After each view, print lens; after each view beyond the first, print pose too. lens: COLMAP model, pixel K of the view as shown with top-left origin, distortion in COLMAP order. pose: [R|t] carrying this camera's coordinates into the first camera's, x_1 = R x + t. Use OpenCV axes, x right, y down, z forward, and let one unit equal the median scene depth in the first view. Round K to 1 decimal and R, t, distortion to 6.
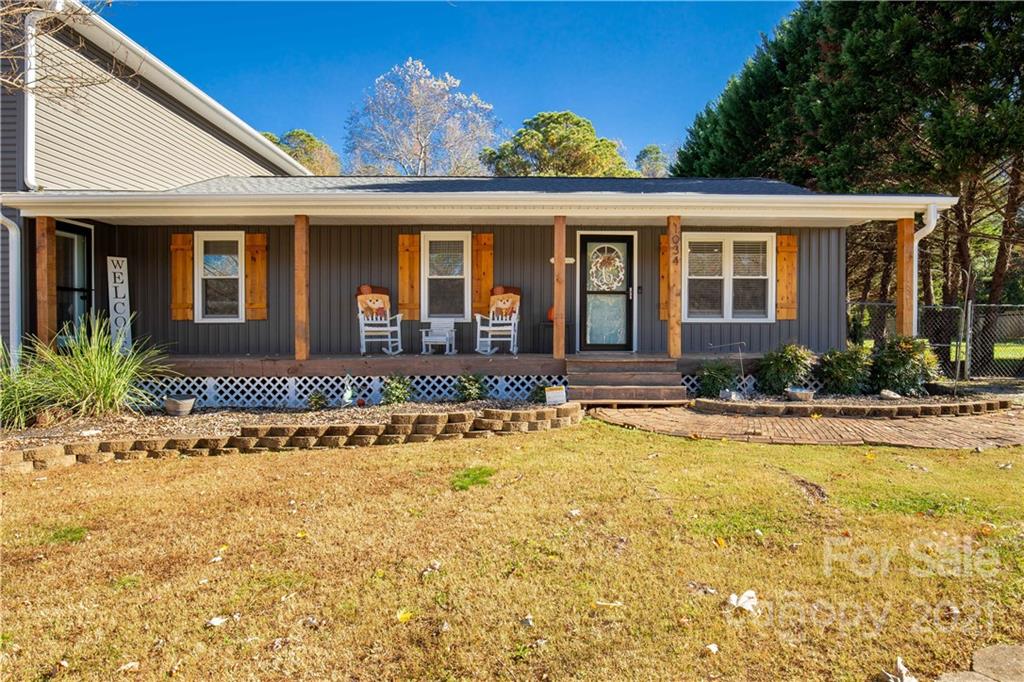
lens RADIAL K [[536.2, 0, 512.0], [0, 536.2, 341.0], [0, 0, 1]] dist [-0.002134, -0.000384]
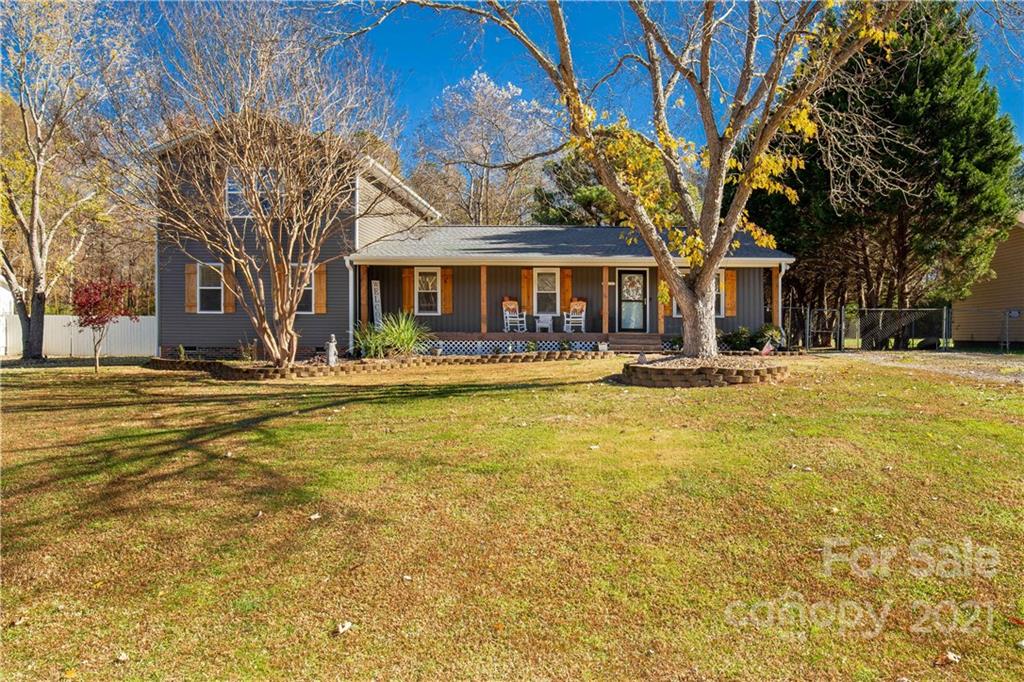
lens RADIAL K [[663.3, 0, 538.4], [0, 663.3, 338.3], [0, 0, 1]] dist [-0.001774, -0.000750]
pose [[0.999375, 0.008851, -0.034214, -0.071546], [-0.009164, 0.999918, -0.008997, 0.065020], [0.034132, 0.009305, 0.999374, -1.343632]]
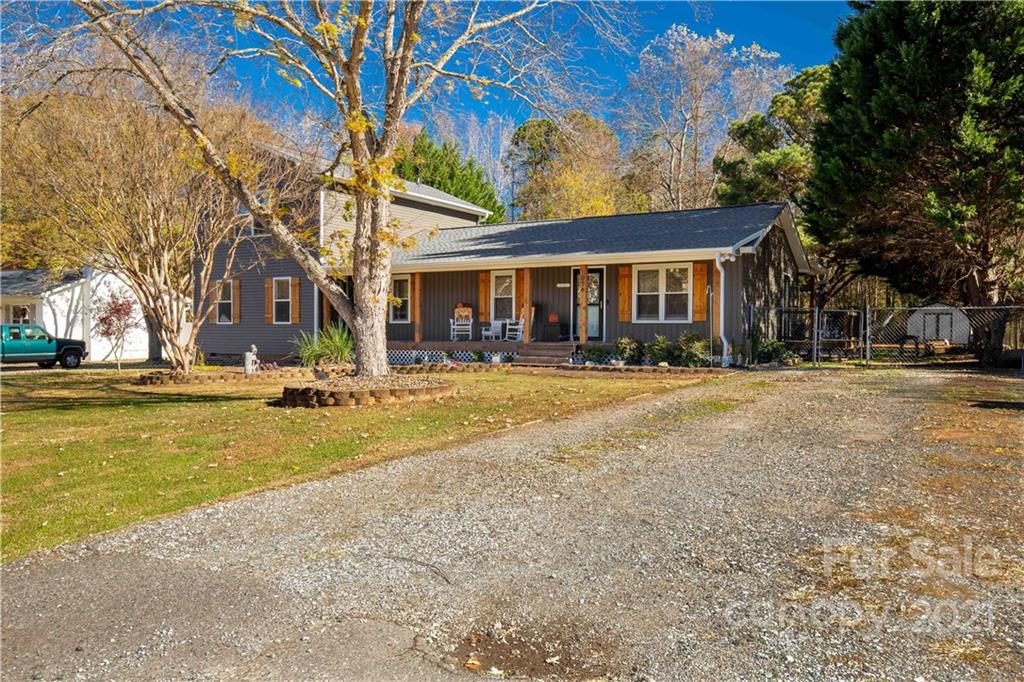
lens RADIAL K [[768.4, 0, 512.0], [0, 768.4, 341.0], [0, 0, 1]] dist [0.052139, 0.000635]
pose [[0.845258, 0.012206, -0.534219, 1.242302], [-0.011216, 0.999924, 0.005099, 0.009696], [0.534241, 0.001682, 0.845331, -1.088512]]
